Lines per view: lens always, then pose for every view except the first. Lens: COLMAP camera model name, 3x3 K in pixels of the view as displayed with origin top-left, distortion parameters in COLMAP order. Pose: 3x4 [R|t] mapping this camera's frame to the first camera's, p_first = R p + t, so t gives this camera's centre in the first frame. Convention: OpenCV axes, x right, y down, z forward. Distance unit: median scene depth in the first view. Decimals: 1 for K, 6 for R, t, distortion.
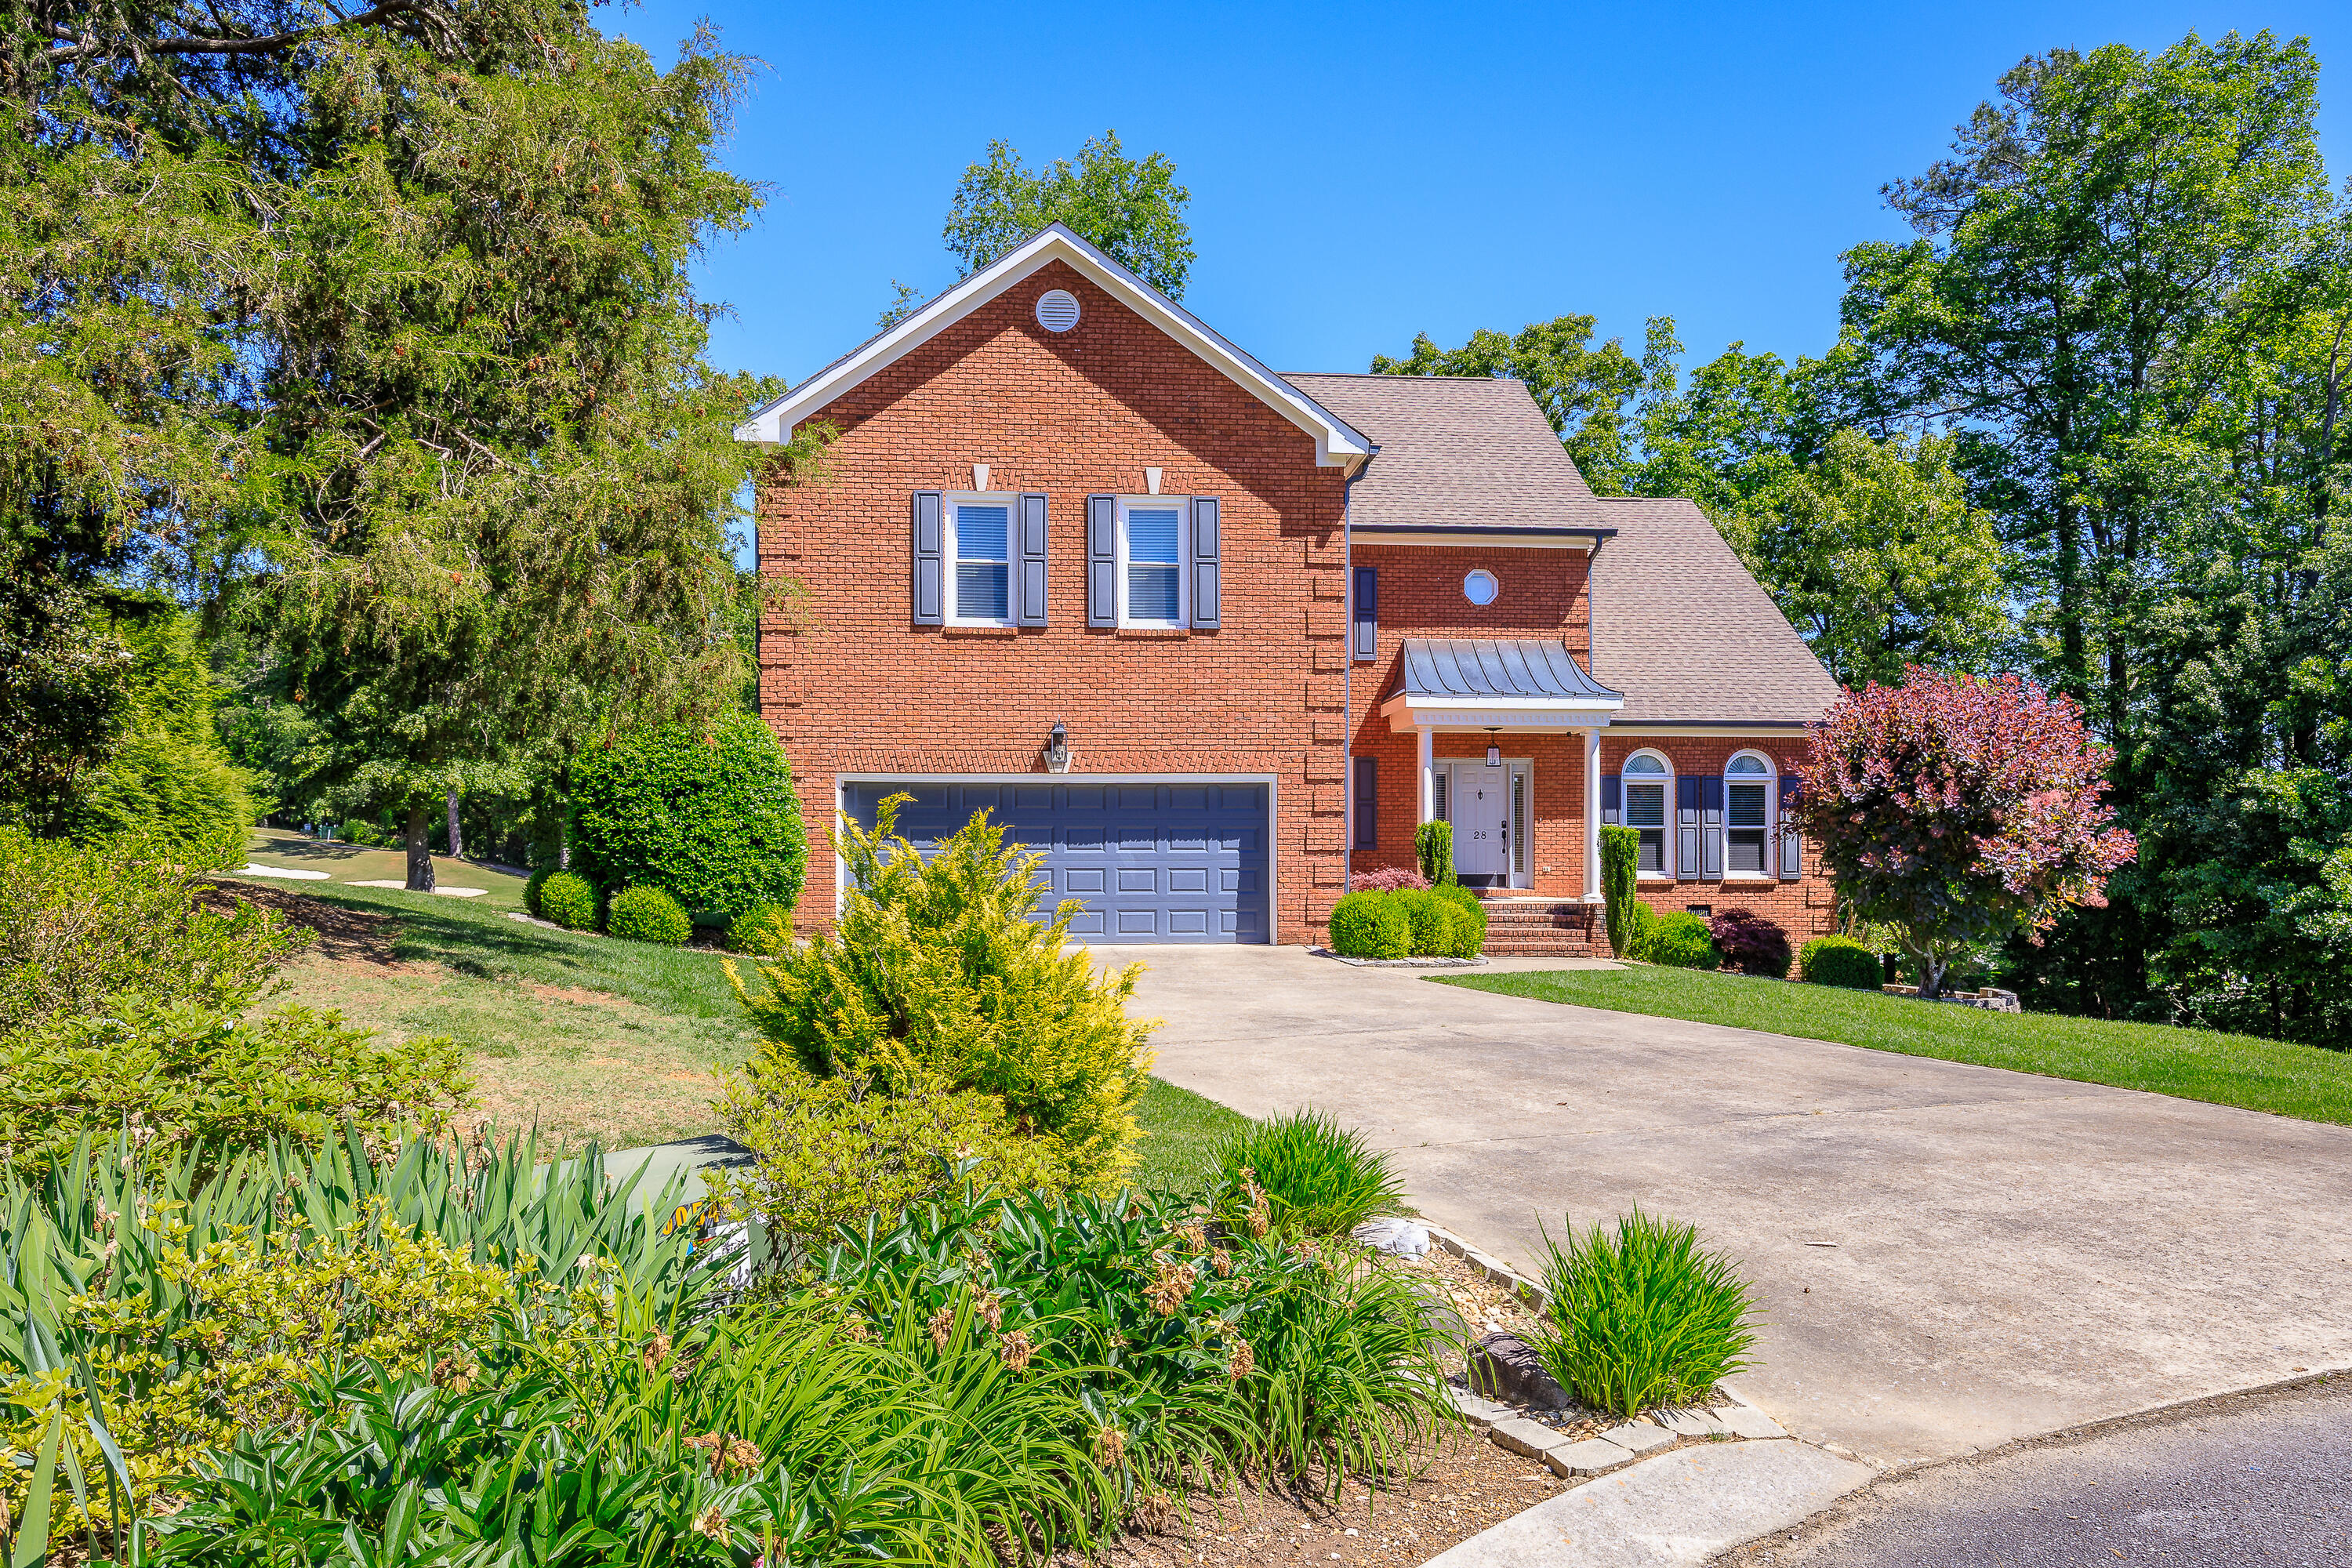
lens RADIAL K [[1588.9, 0, 1175.5], [0, 1588.9, 813.3], [0, 0, 1]] dist [-0.020999, 0.022431]
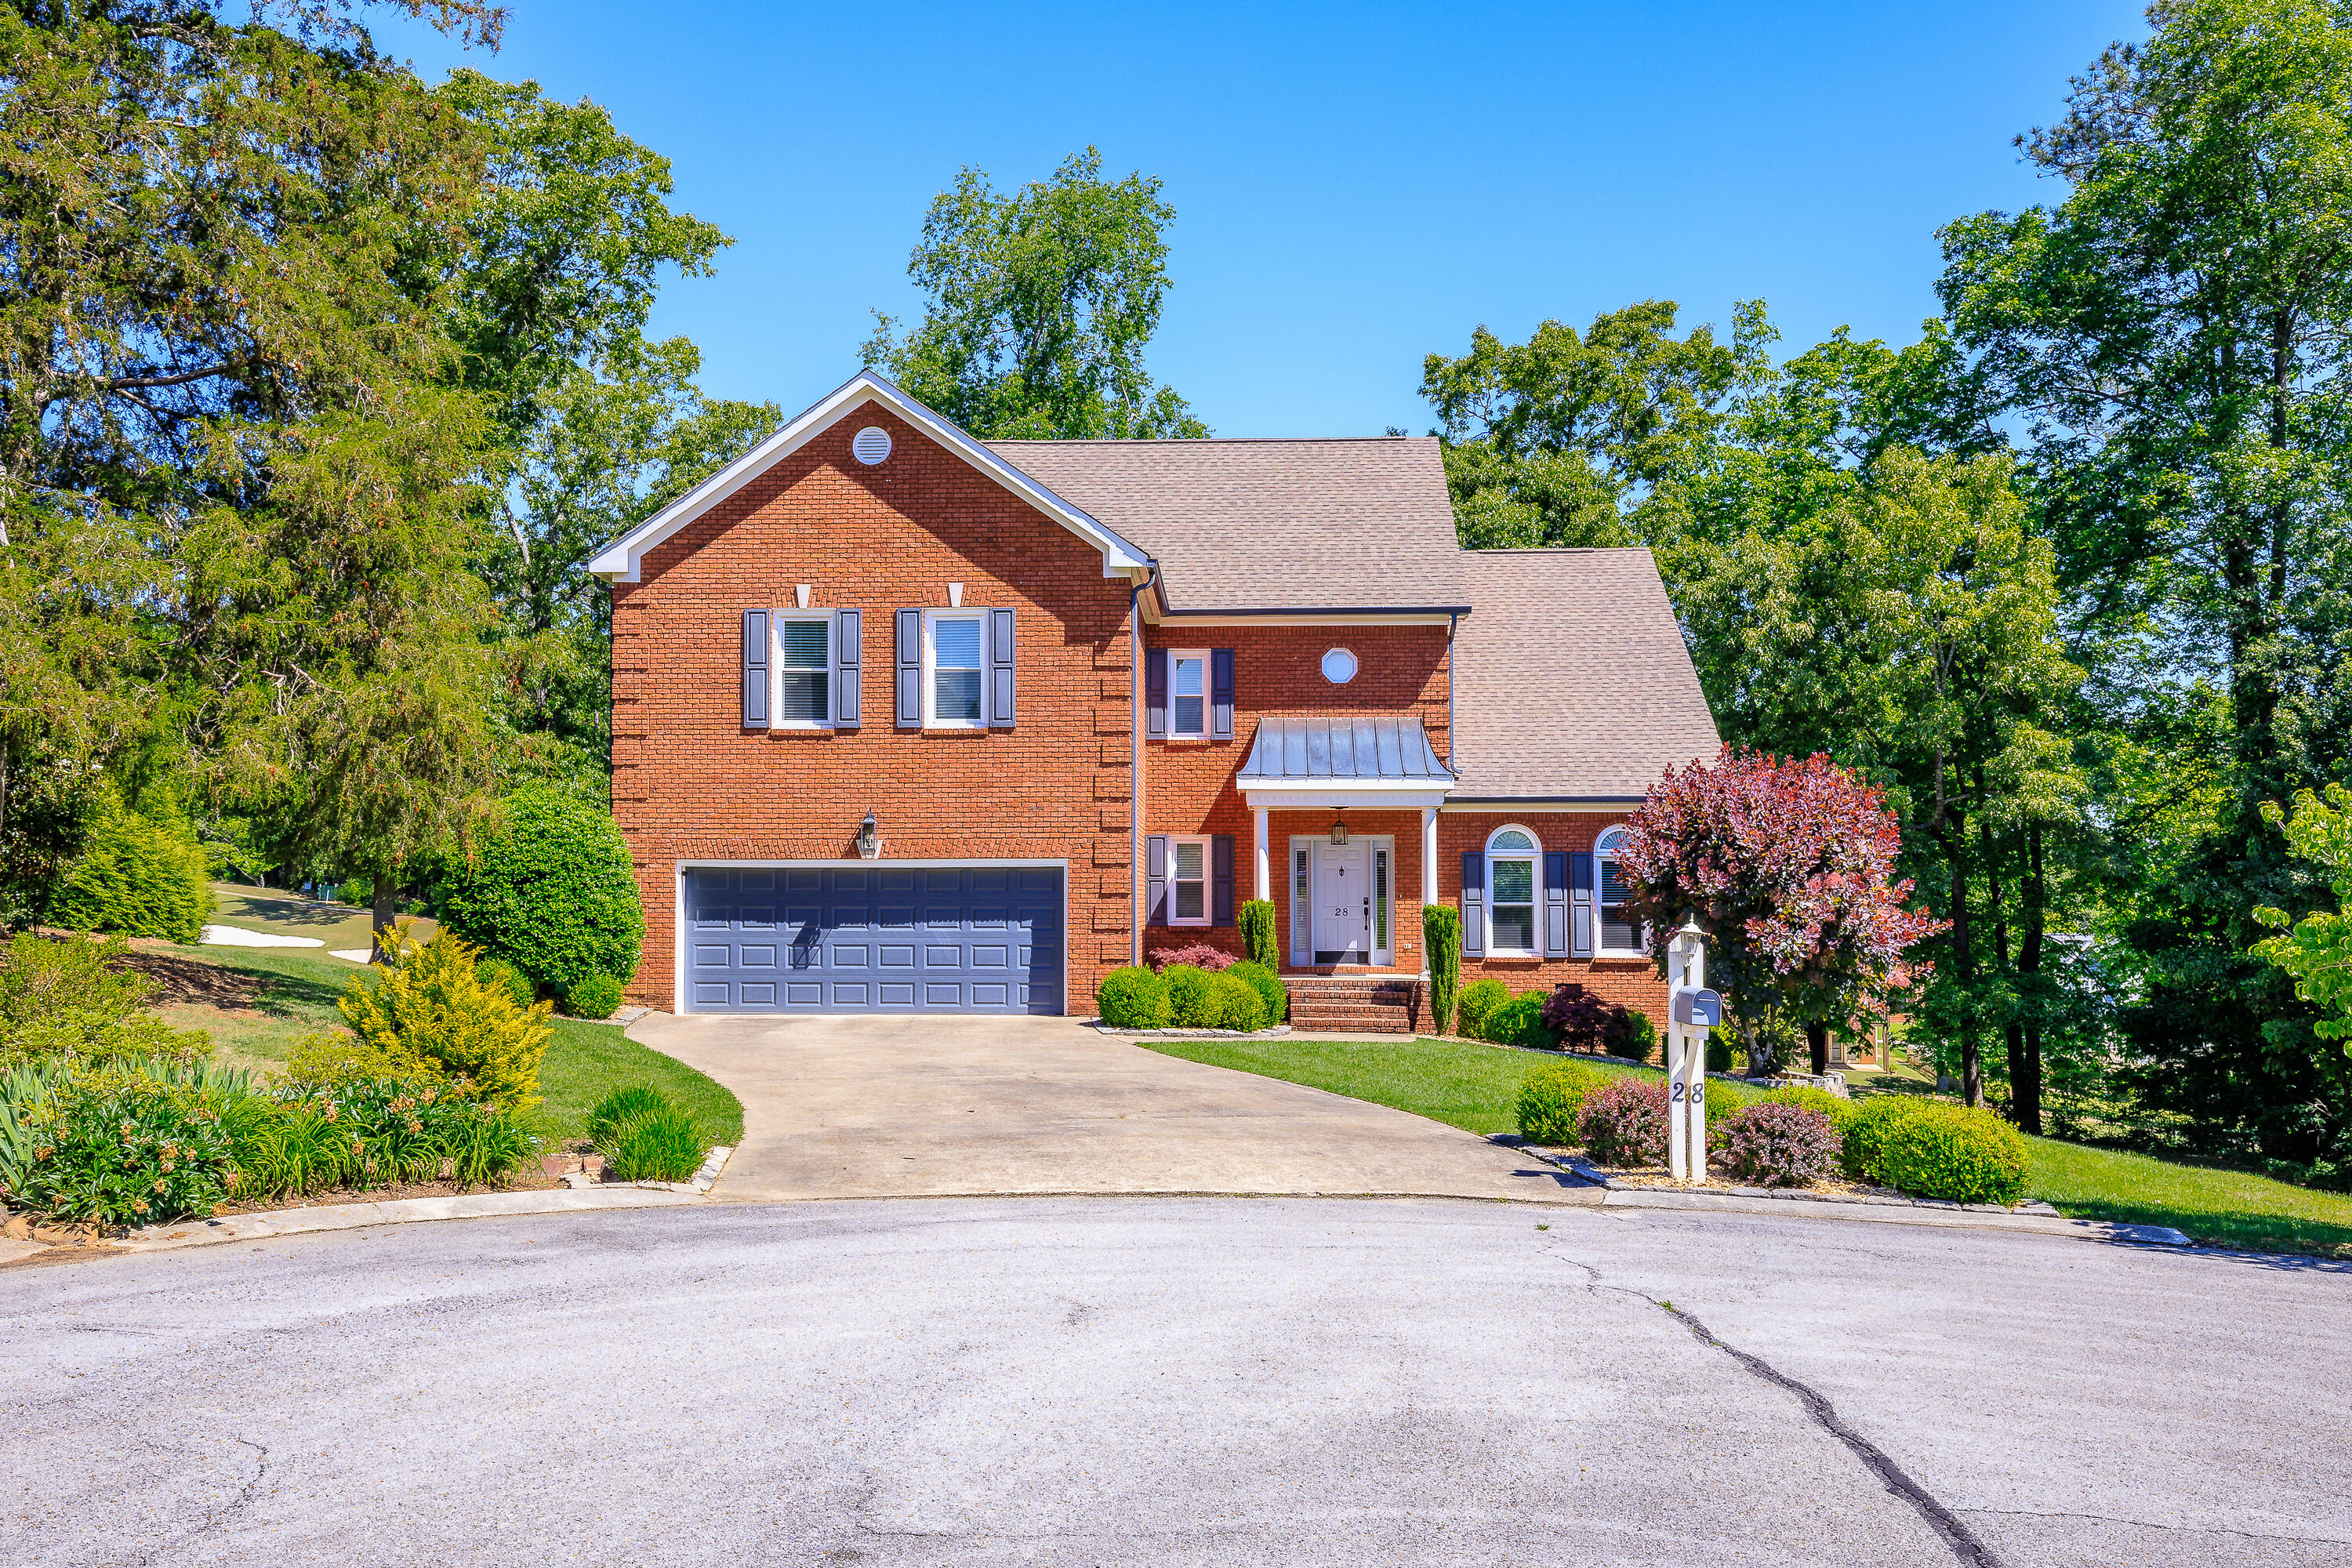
lens RADIAL K [[2110.5, 0, 1081.2], [0, 2110.5, 771.8], [0, 0, 1]] dist [0.014435, 0.013953]
pose [[0.987280, -0.008307, -0.158775, 0.299915], [0.001556, 0.999091, -0.042596, -0.022479], [0.158985, 0.041807, 0.986395, -0.427263]]
